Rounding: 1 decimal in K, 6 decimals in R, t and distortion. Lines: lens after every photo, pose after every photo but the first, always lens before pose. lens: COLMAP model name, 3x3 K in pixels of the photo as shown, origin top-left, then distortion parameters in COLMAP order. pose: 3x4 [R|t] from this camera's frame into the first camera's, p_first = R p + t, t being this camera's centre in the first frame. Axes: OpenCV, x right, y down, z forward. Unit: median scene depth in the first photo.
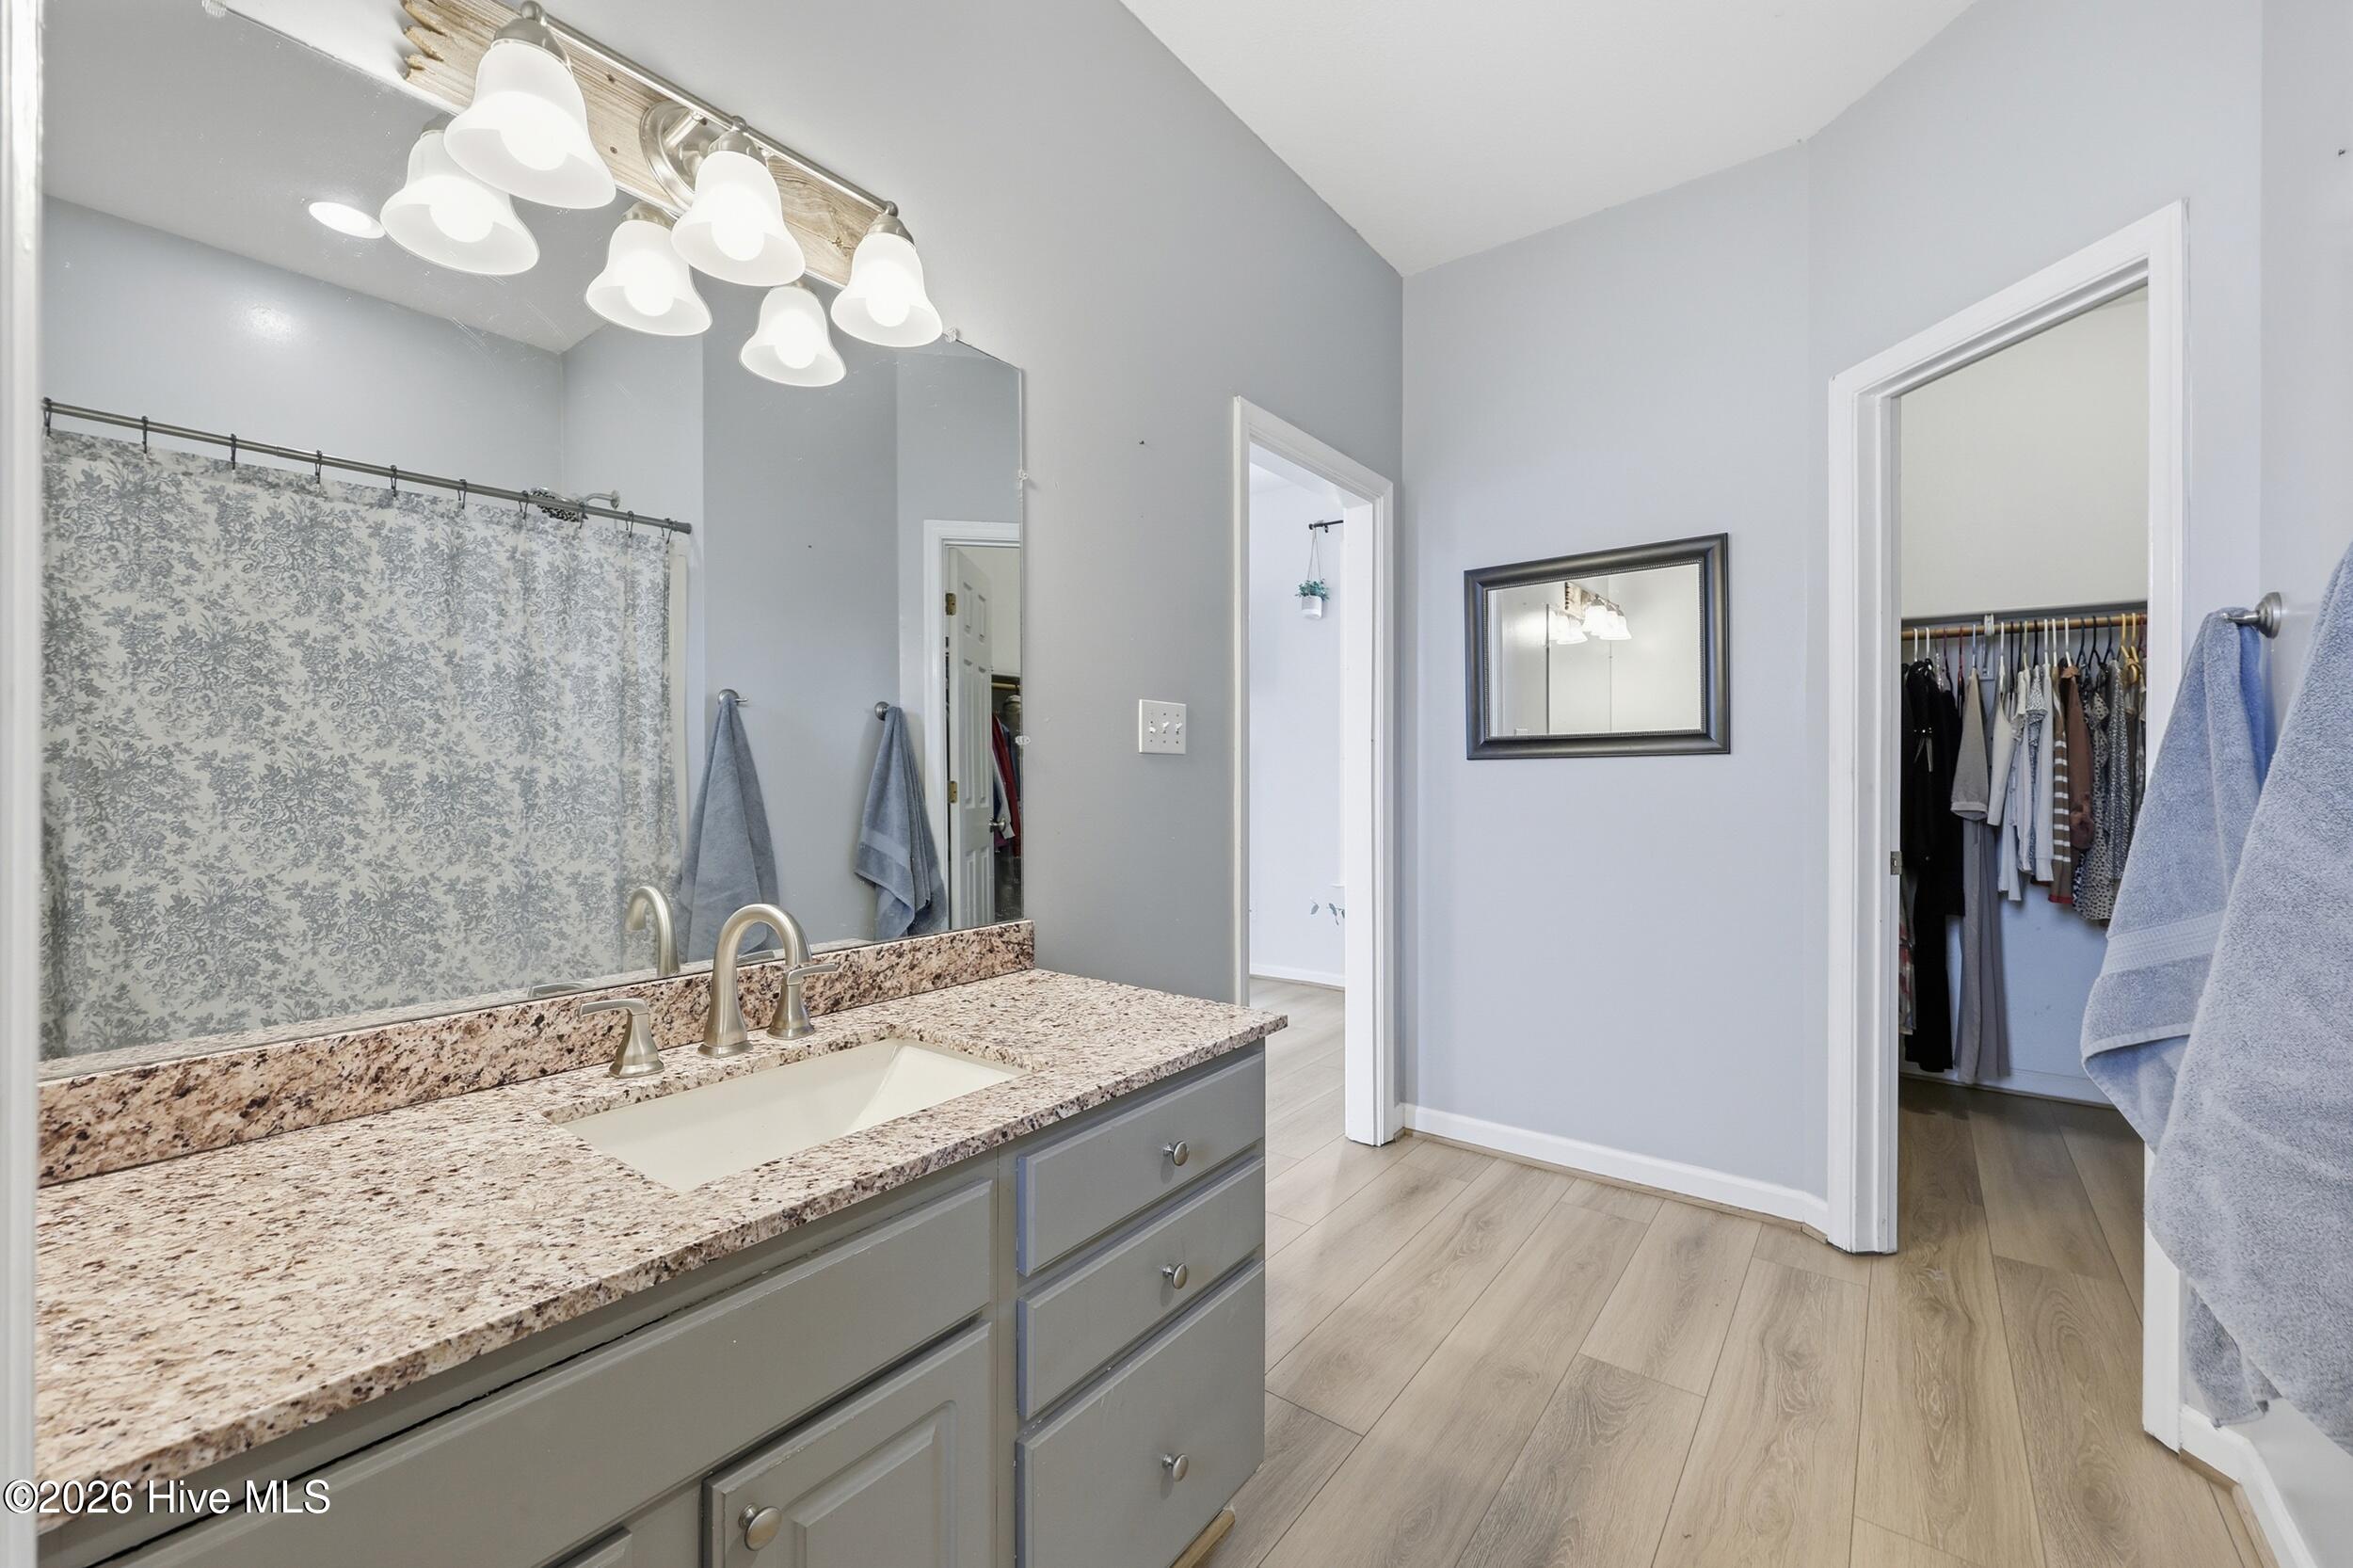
lens RADIAL K [[963.0, 0, 1164.1], [0, 963.0, 786.5], [0, 0, 1]] dist [-0.001897, 0.000973]
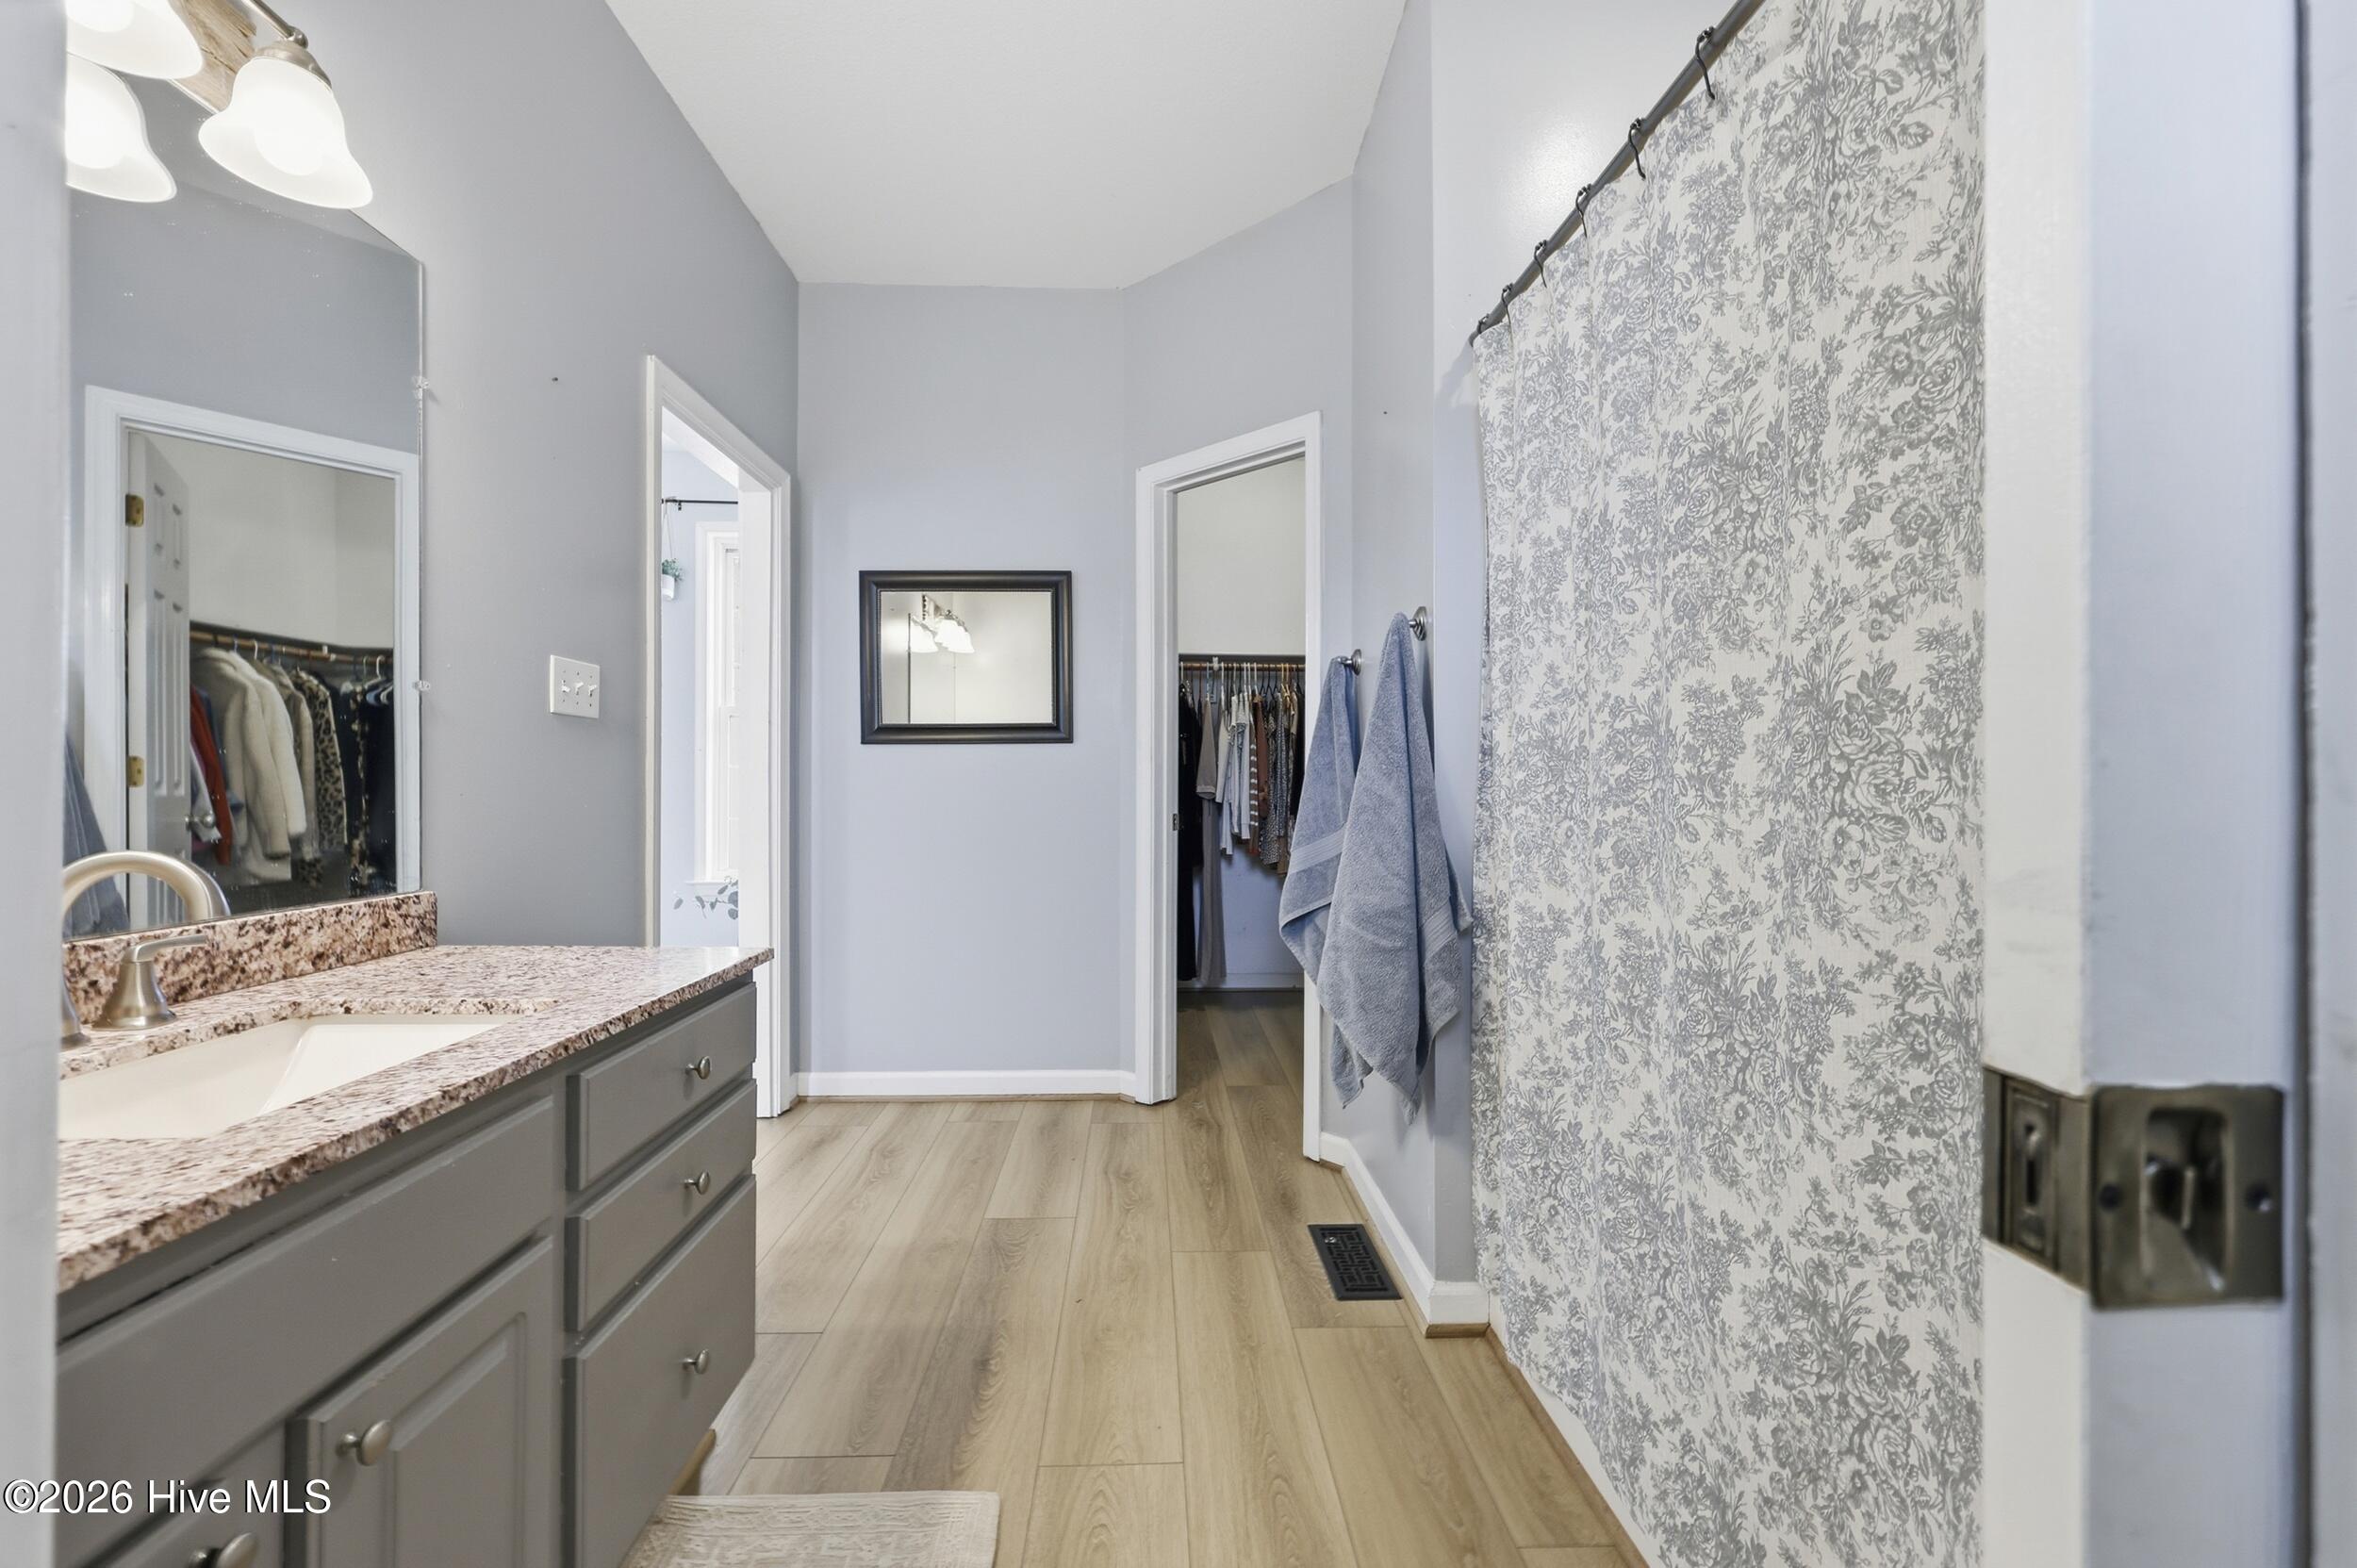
lens RADIAL K [[964.7, 0, 1173.9], [0, 964.7, 792.4], [0, 0, 1]] dist [-0.001897, 0.000973]
pose [[0.769913, 0.003594, 0.638139, -0.190668], [-0.000708, 0.999988, -0.004779, 0.056004], [-0.638149, 0.003227, 0.769906, -0.116960]]
